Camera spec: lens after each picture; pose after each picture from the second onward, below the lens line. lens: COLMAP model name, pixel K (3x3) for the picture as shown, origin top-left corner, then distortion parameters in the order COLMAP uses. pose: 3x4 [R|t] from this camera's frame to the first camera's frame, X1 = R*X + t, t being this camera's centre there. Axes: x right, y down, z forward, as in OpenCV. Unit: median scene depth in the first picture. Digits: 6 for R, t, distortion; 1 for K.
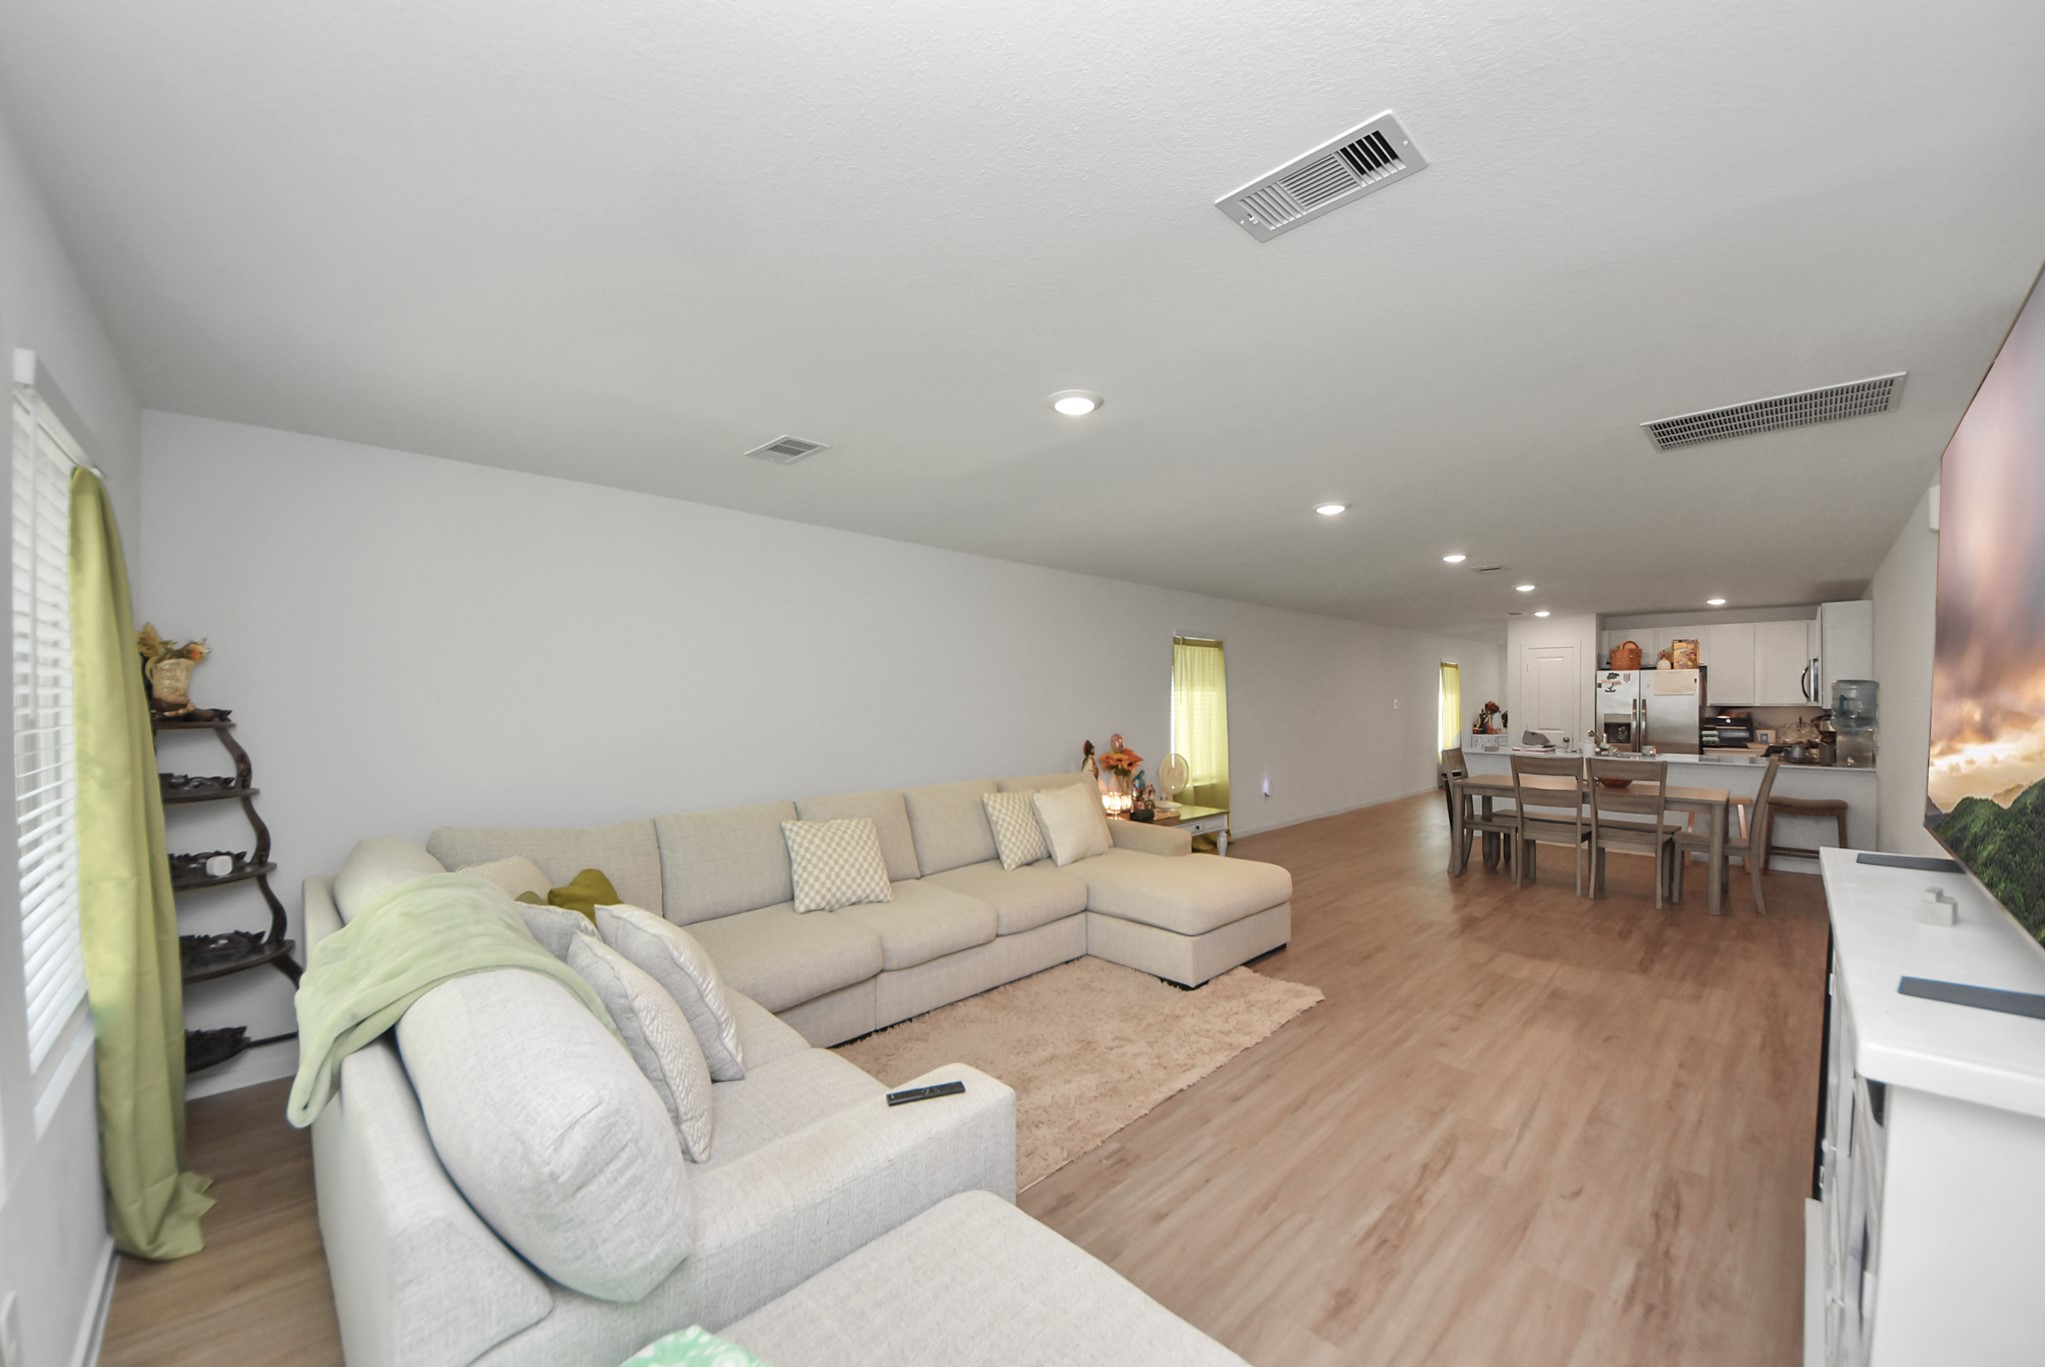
lens RADIAL K [[745.1, 0, 1012.6], [0, 745.1, 701.1], [0, 0, 1]] dist [0.000111, -0.014101]
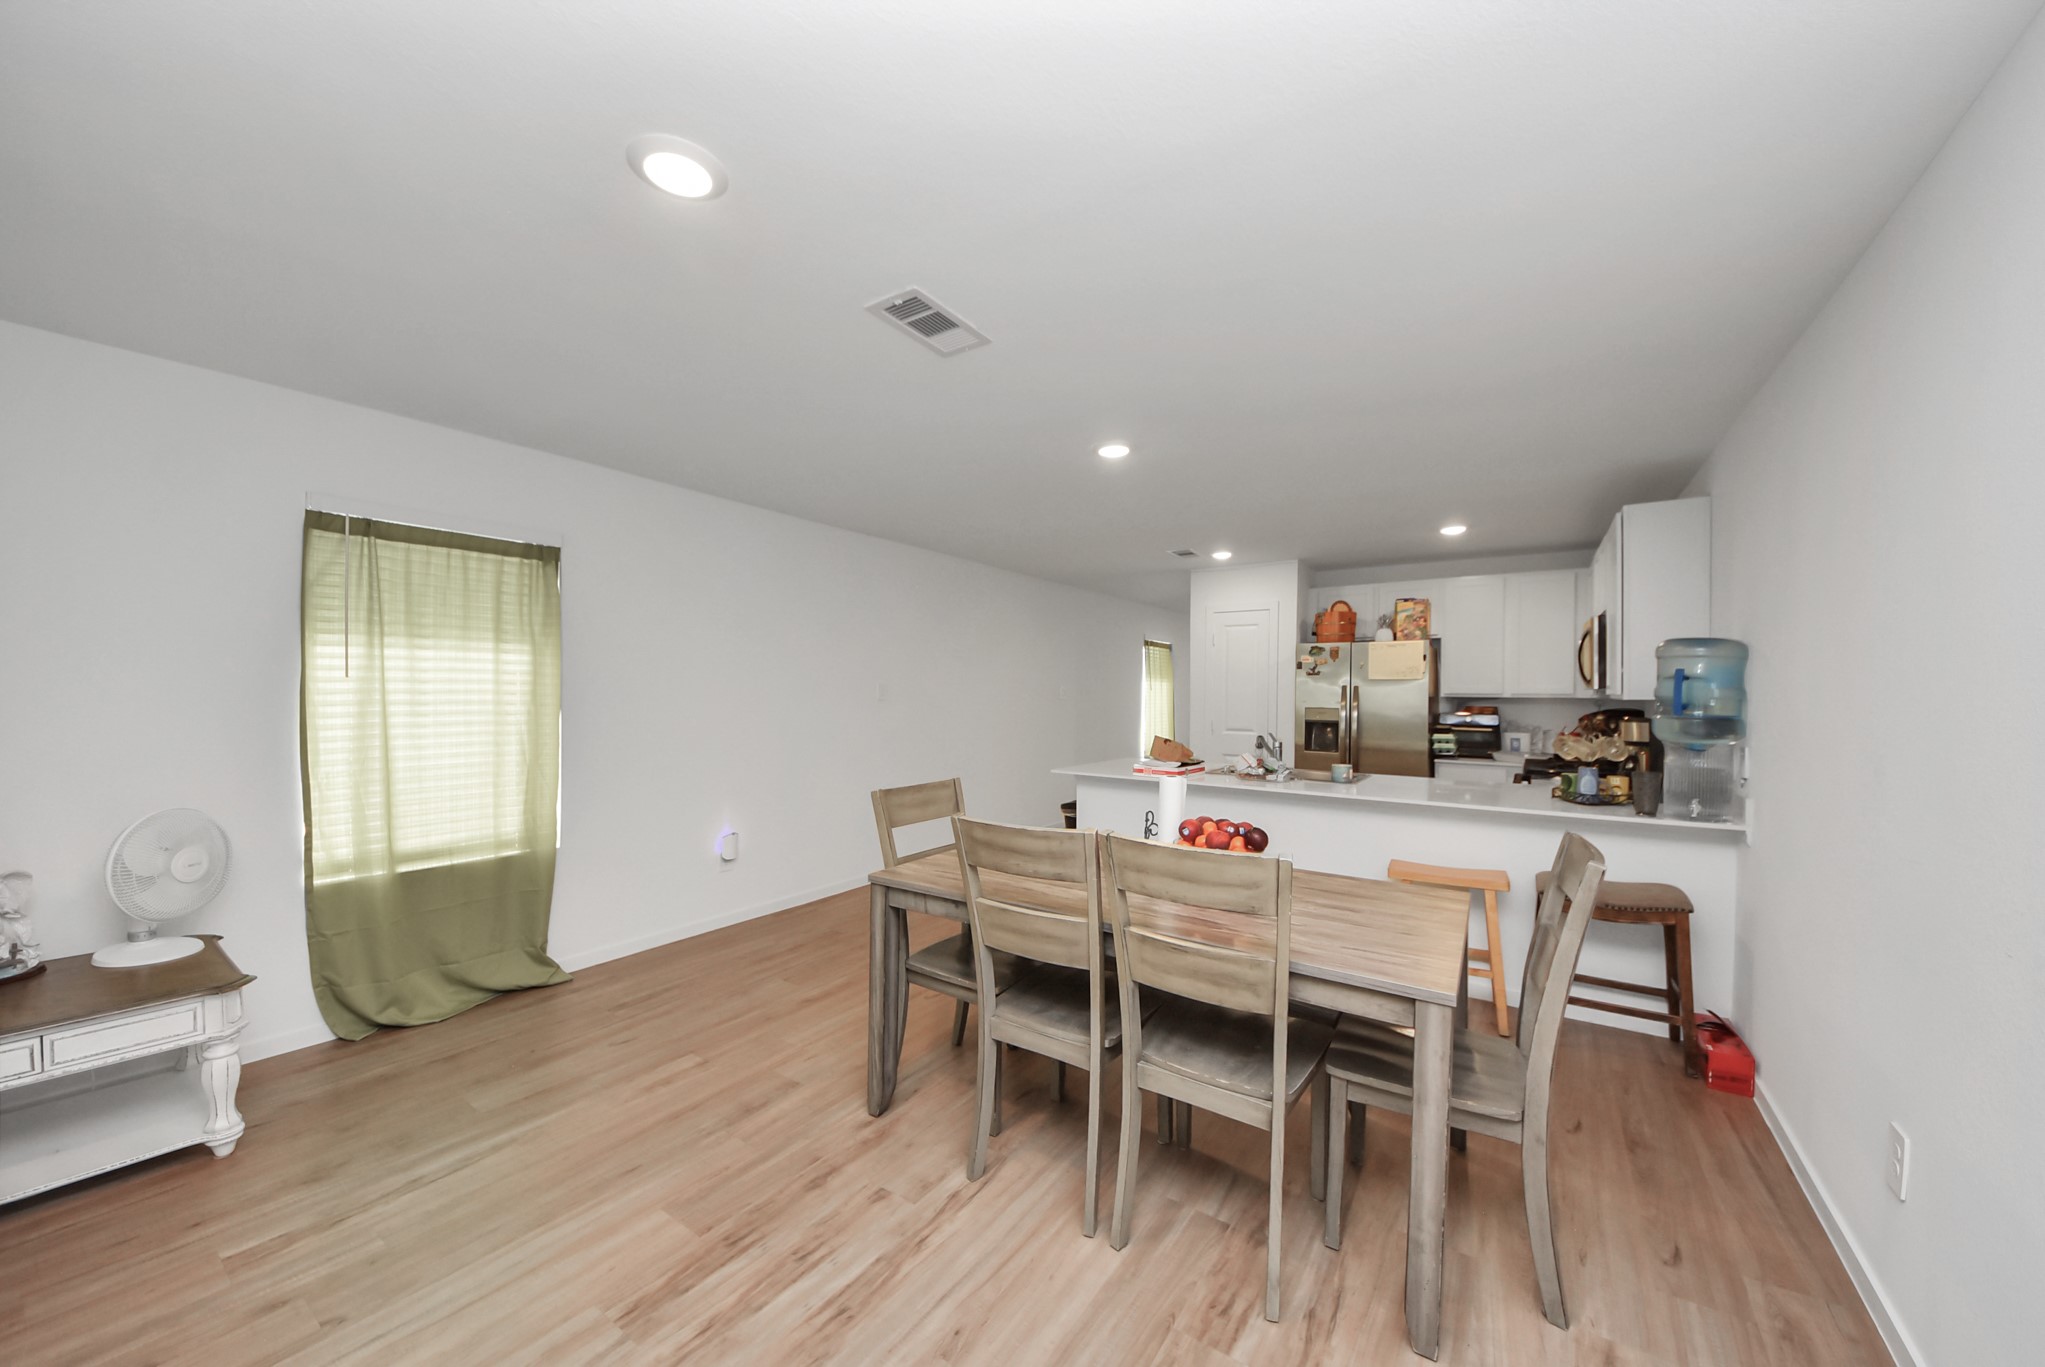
lens RADIAL K [[723.4, 0, 1038.2], [0, 723.4, 694.6], [0, 0, 1]] dist [0.031713, -0.019013]
pose [[0.971484, 0.008269, 0.236962, 0.427214], [-0.008285, 0.999965, -0.000929, 0.008383], [-0.236961, -0.001061, 0.971518, 0.438608]]
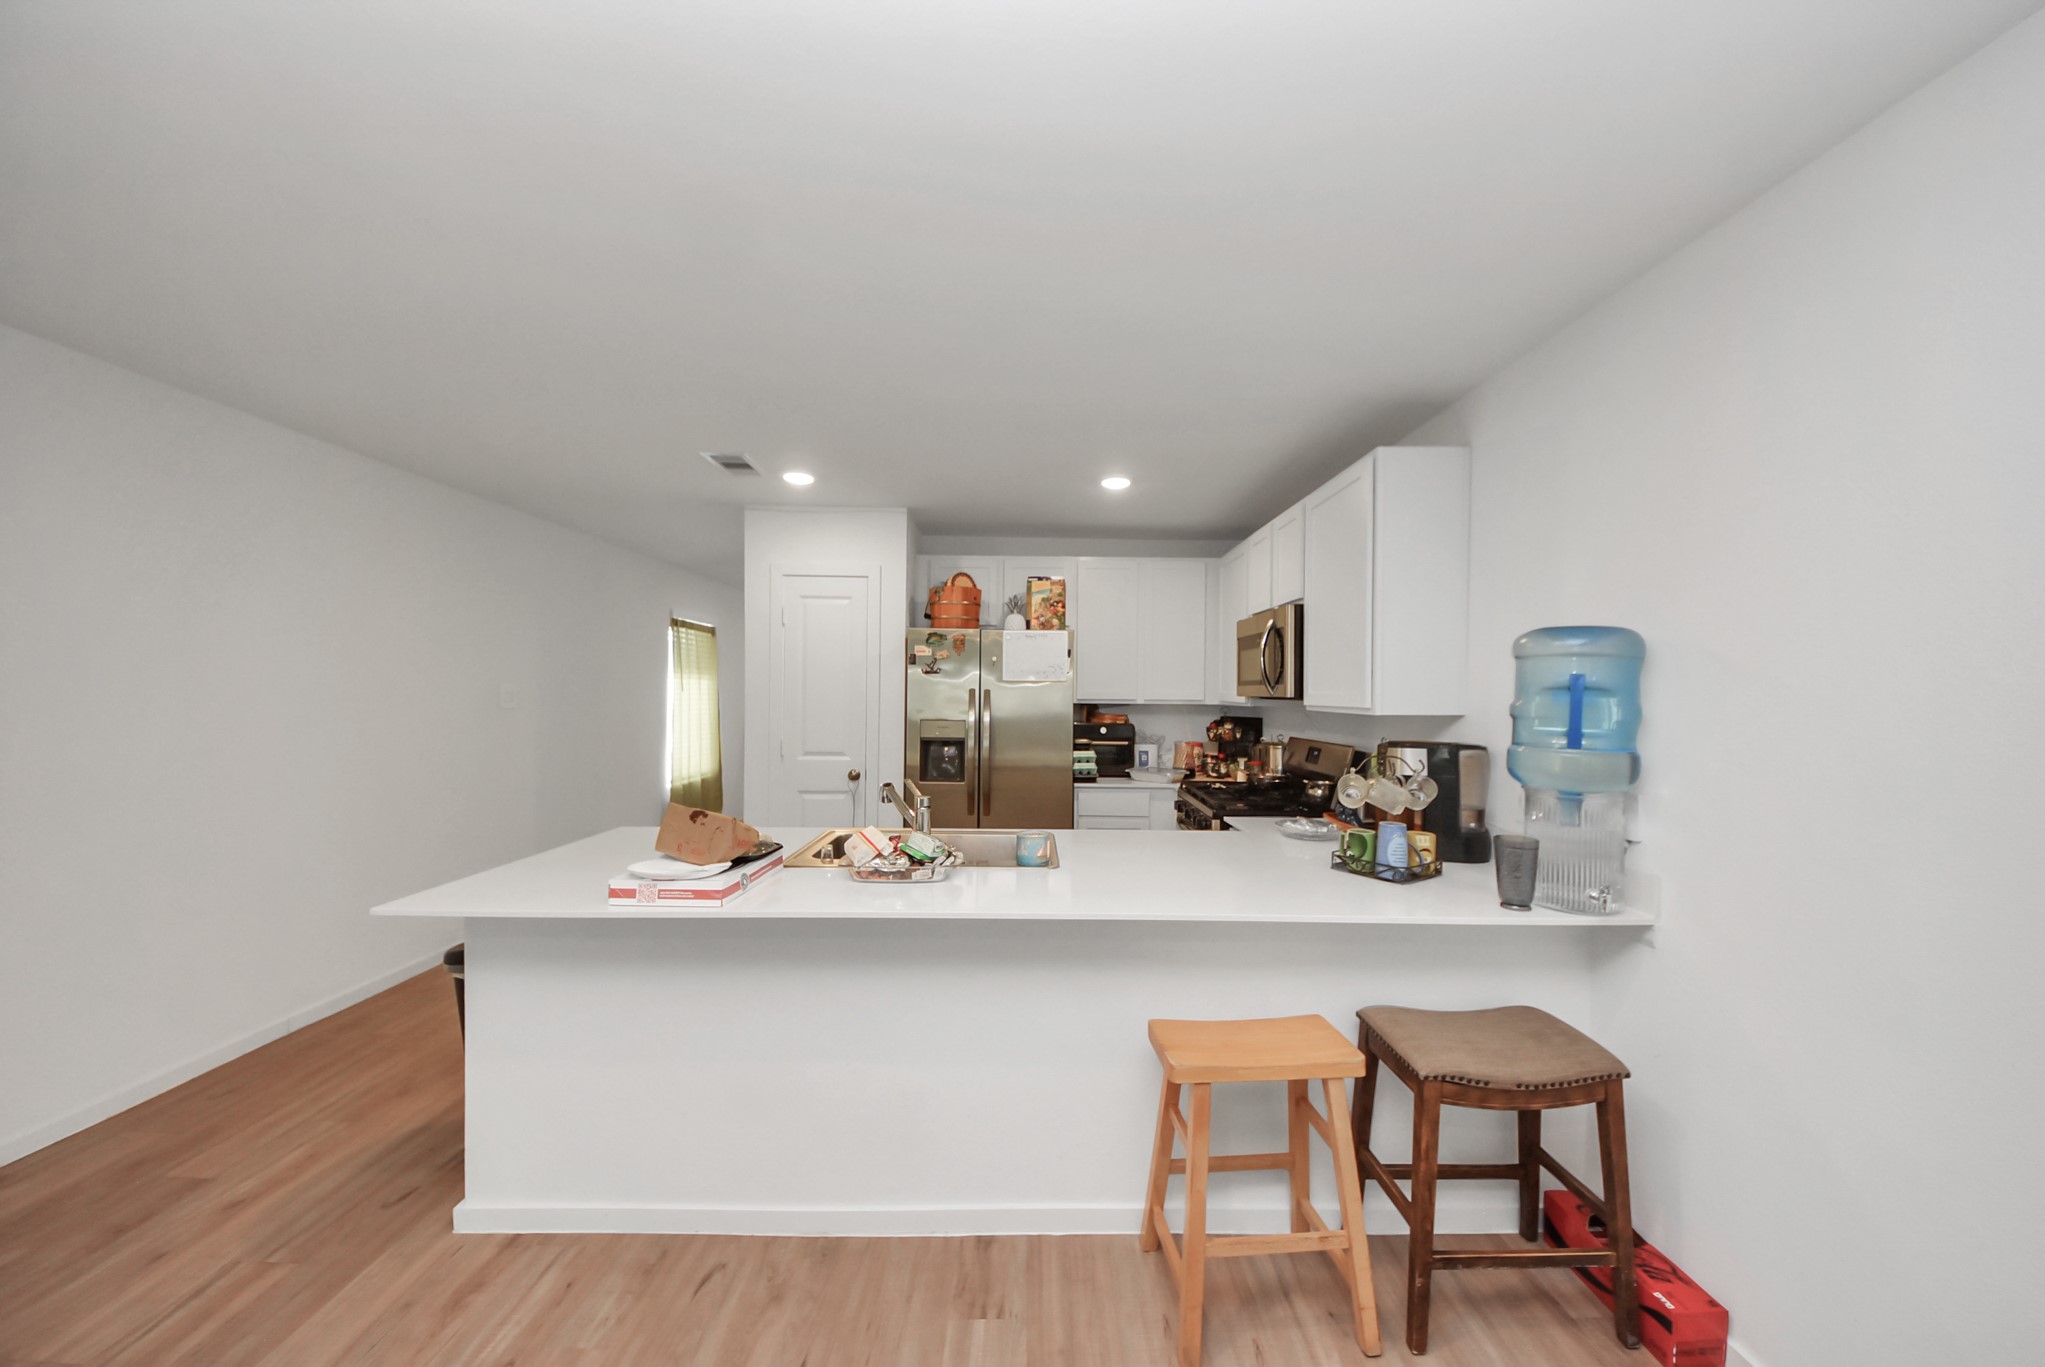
lens RADIAL K [[723.4, 0, 1038.2], [0, 723.4, 694.6], [0, 0, 1]] dist [0.031713, -0.019013]
pose [[0.668509, 0.006344, 0.743677, 0.531521], [-0.008149, 0.999966, -0.001204, 0.001174], [-0.743660, -0.005256, 0.668538, 0.668038]]
